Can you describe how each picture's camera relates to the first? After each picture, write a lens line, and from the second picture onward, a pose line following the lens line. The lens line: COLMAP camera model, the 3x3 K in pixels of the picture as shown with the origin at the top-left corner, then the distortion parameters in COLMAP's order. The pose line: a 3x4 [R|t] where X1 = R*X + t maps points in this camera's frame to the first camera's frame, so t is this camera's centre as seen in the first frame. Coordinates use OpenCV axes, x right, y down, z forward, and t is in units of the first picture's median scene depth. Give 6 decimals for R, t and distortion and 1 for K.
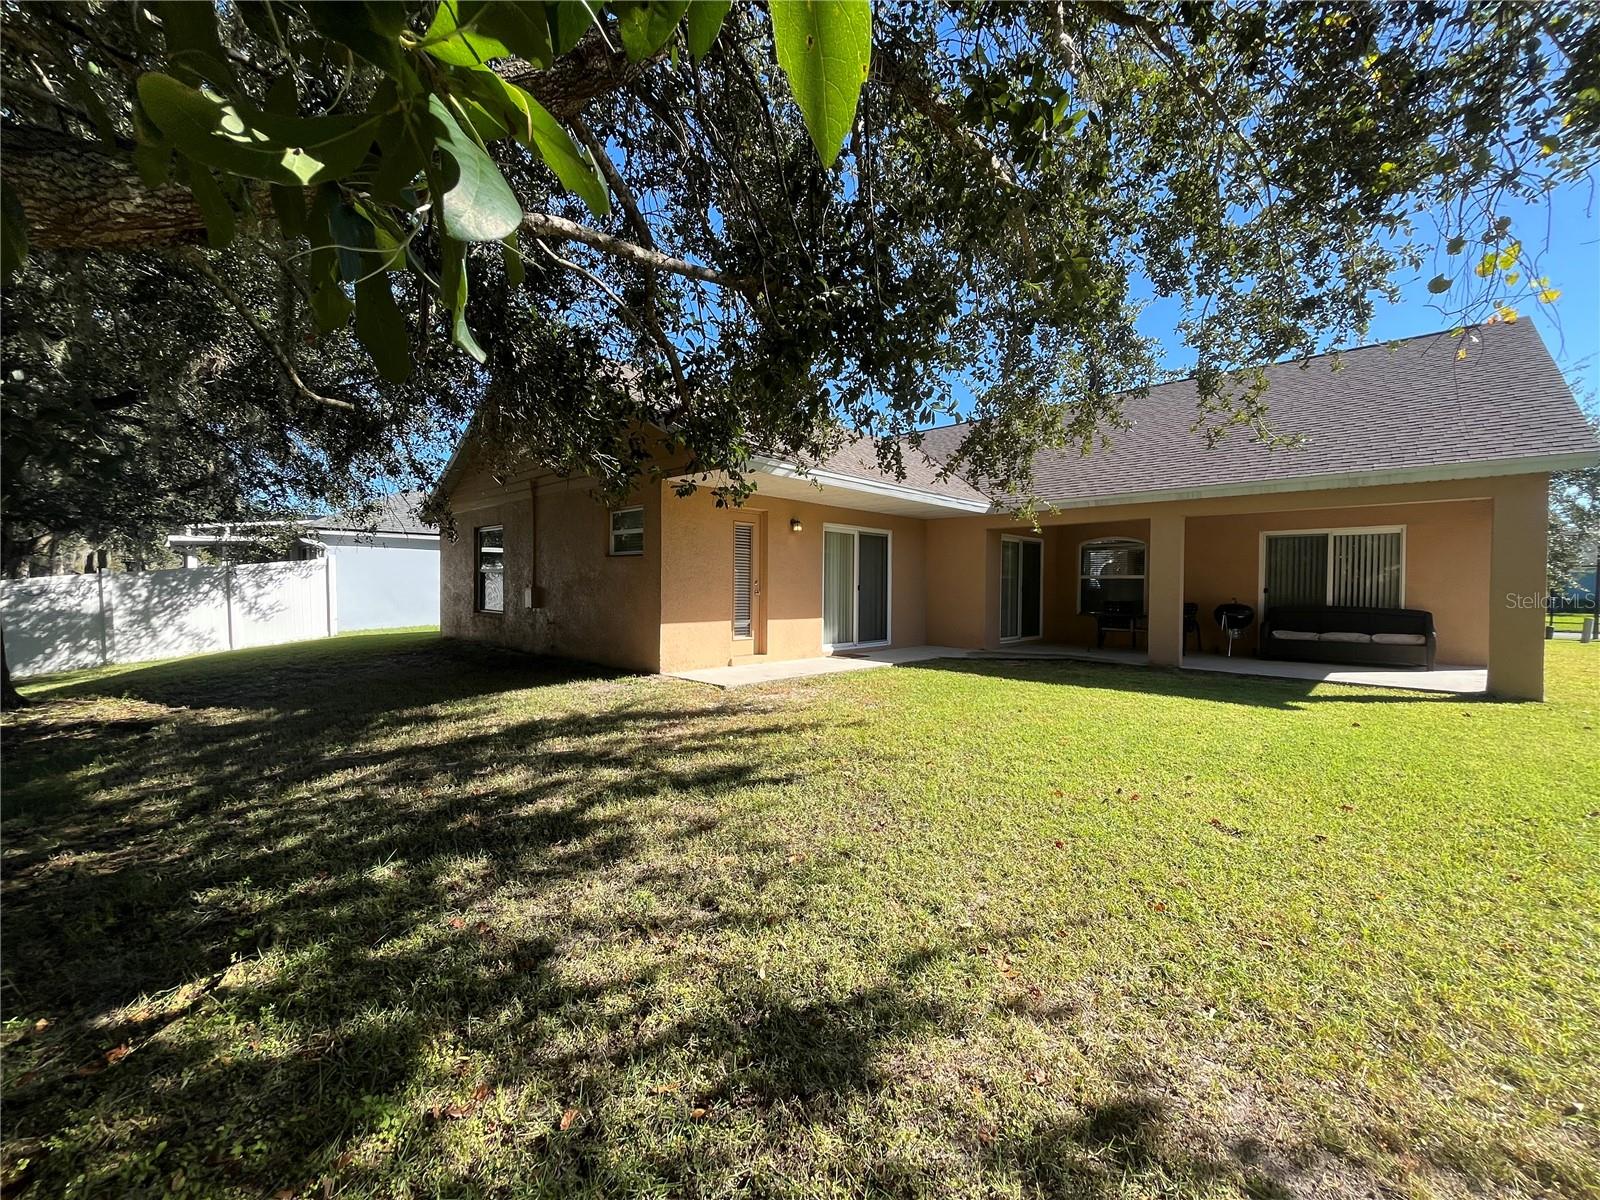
lens RADIAL K [[643.1, 0, 792.7], [0, 643.1, 600.0], [0, 0, 1]] dist [-0.003116, 0.000219]
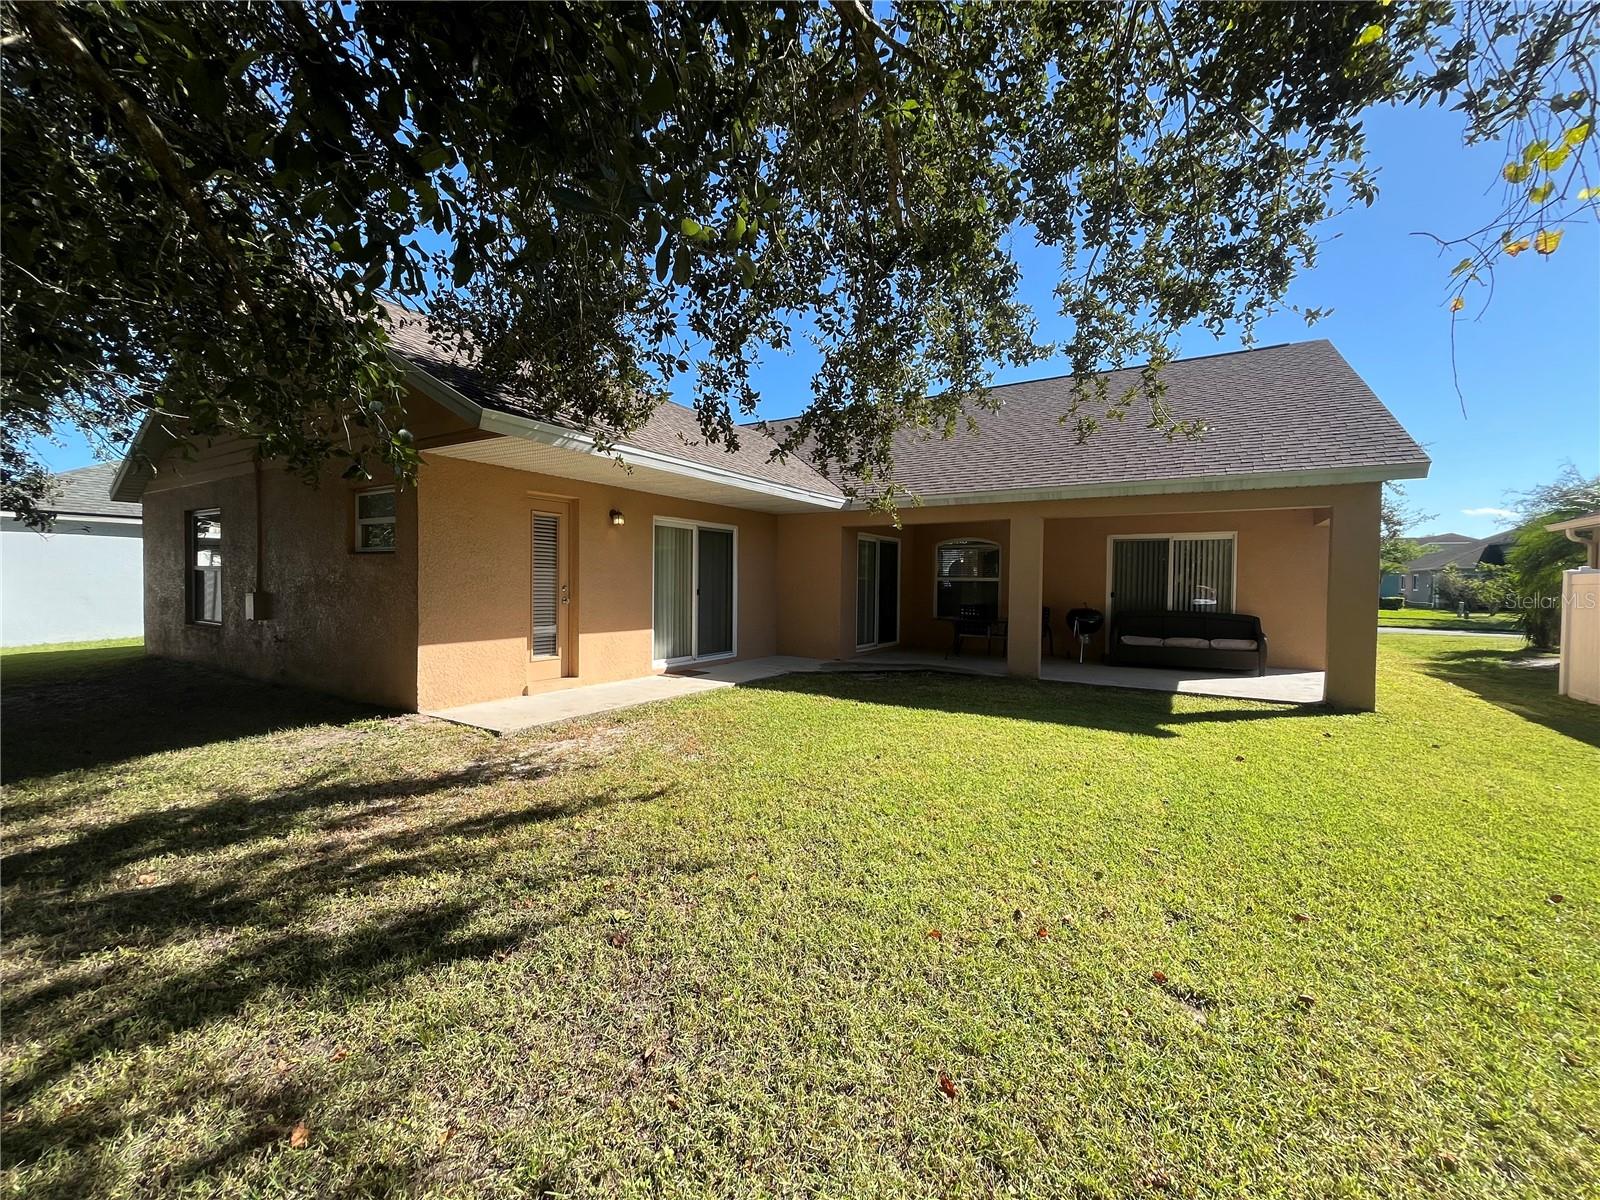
lens RADIAL K [[648.8, 0, 795.6], [0, 648.8, 591.5], [0, 0, 1]] dist [-0.007765, -0.000014]
pose [[0.976678, -0.000385, 0.214711, 0.060098], [0.001398, 0.999989, -0.004566, -0.021542], [-0.214707, 0.004760, 0.976667, 0.174820]]
